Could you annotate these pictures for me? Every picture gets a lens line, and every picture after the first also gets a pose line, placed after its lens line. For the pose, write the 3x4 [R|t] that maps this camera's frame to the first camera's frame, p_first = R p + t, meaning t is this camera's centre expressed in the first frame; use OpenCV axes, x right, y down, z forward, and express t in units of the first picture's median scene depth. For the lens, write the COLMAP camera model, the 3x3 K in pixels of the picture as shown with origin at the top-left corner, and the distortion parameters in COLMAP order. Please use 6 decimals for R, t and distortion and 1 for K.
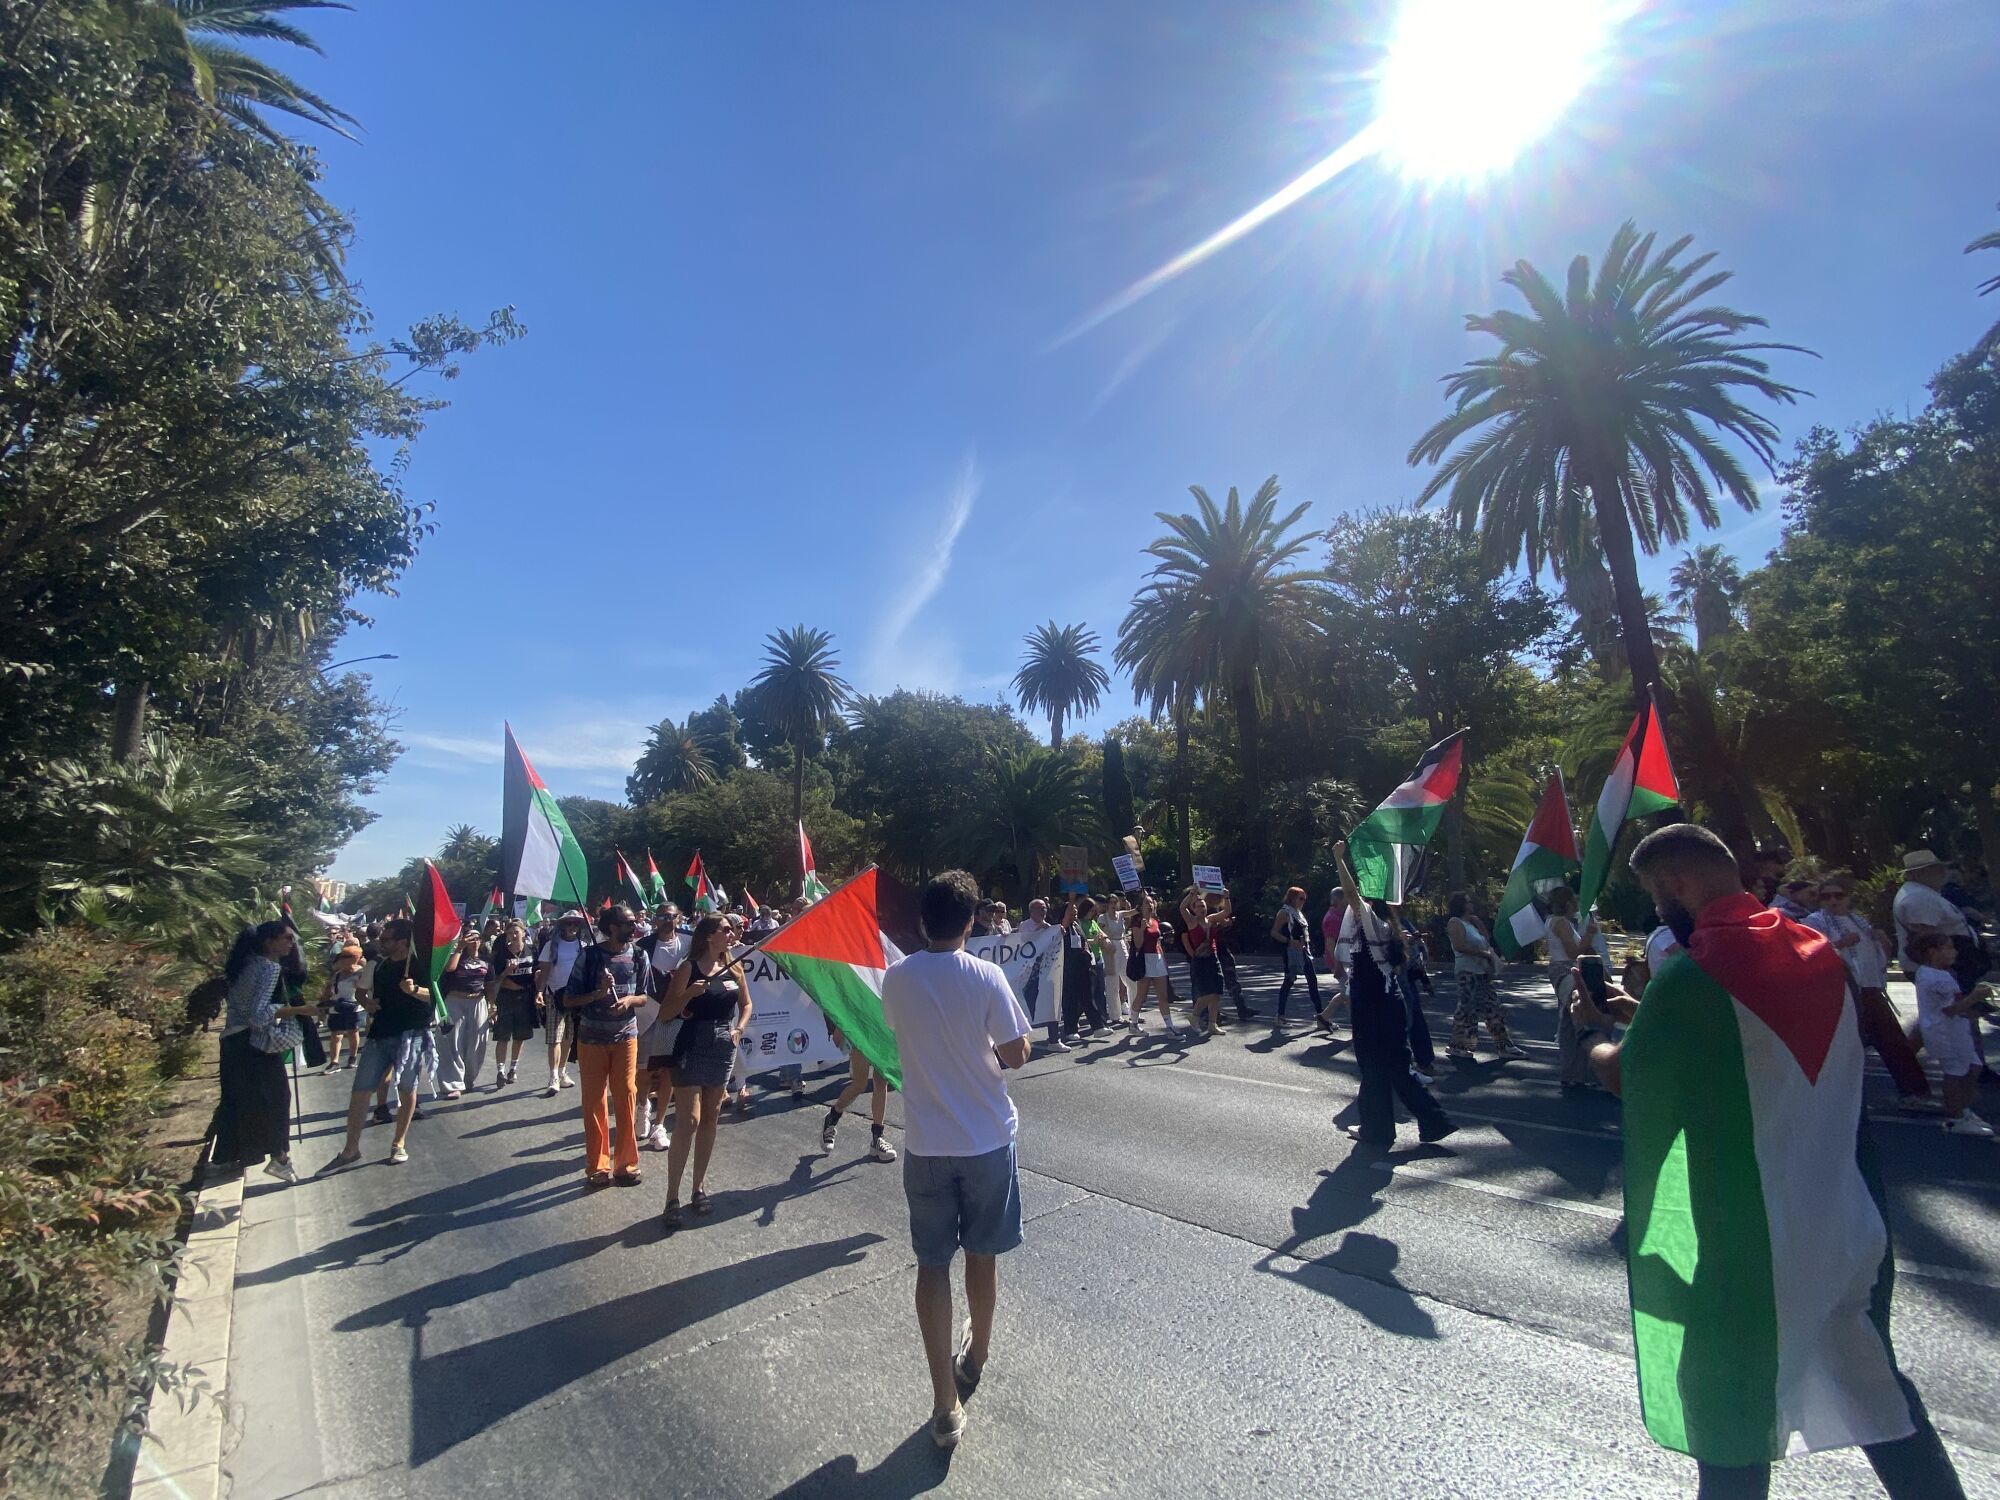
lens RADIAL K [[818.3, 0, 989.6], [0, 818.3, 745.9], [0, 0, 1]] dist [0.026287, -0.022715]
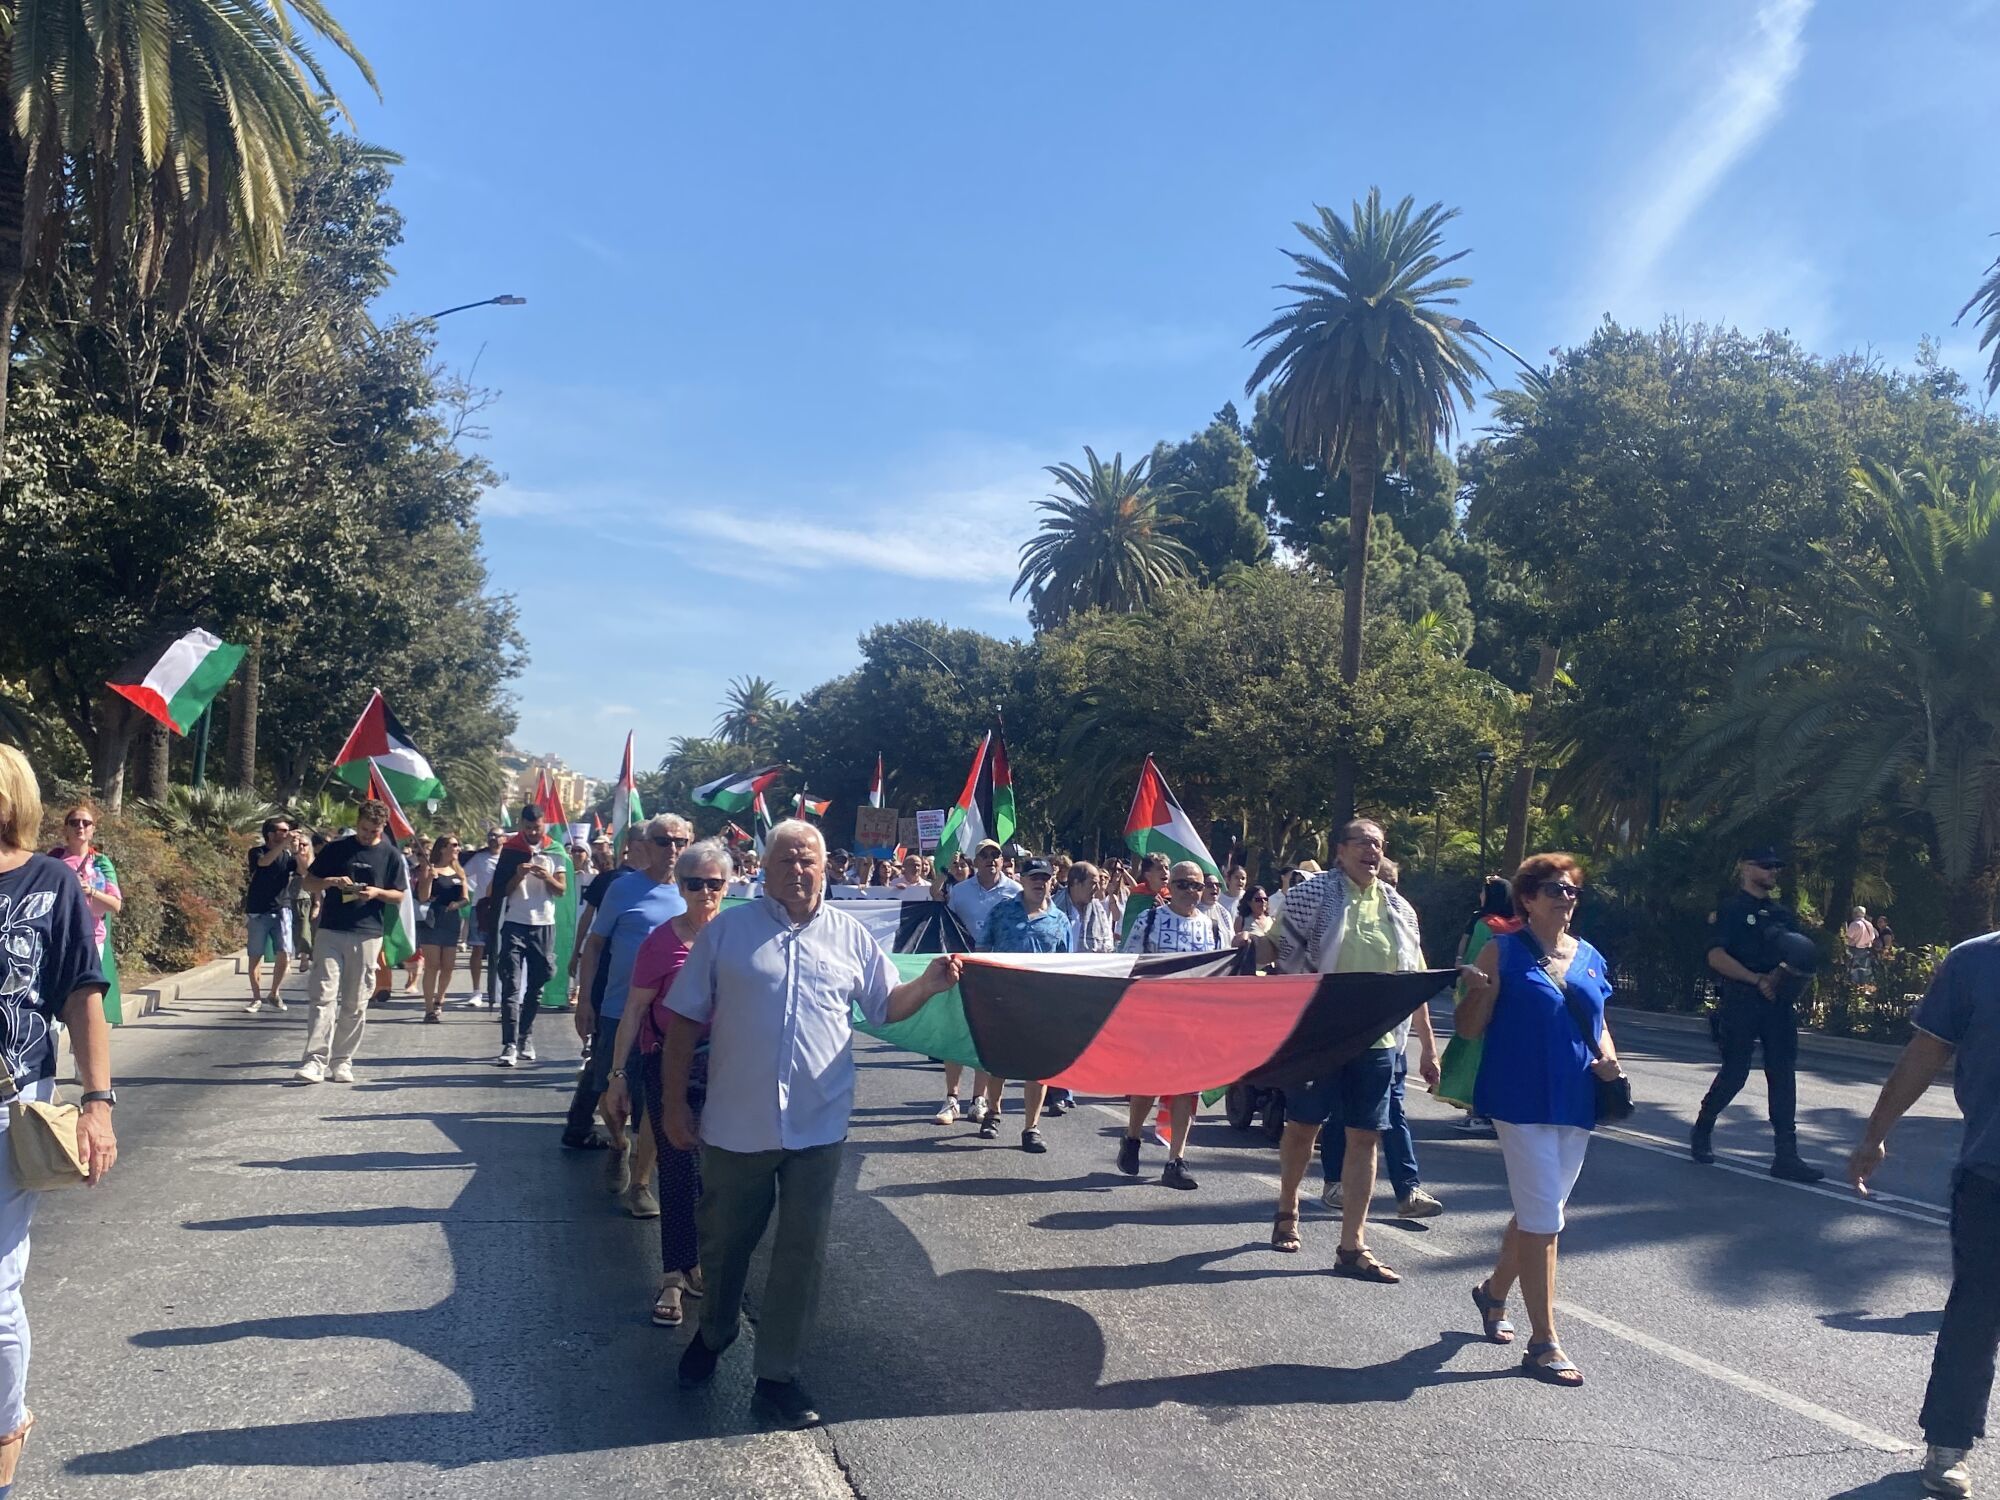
lens RADIAL K [[1797.7, 0, 1007.7], [0, 1797.7, 752.3], [0, 0, 1]] dist [0.114489, -0.193746]
pose [[0.895346, 0.051348, -0.442402, 0.041845], [-0.000902, 0.993538, 0.113492, 0.060285], [0.445371, -0.101216, 0.889607, 0.257321]]
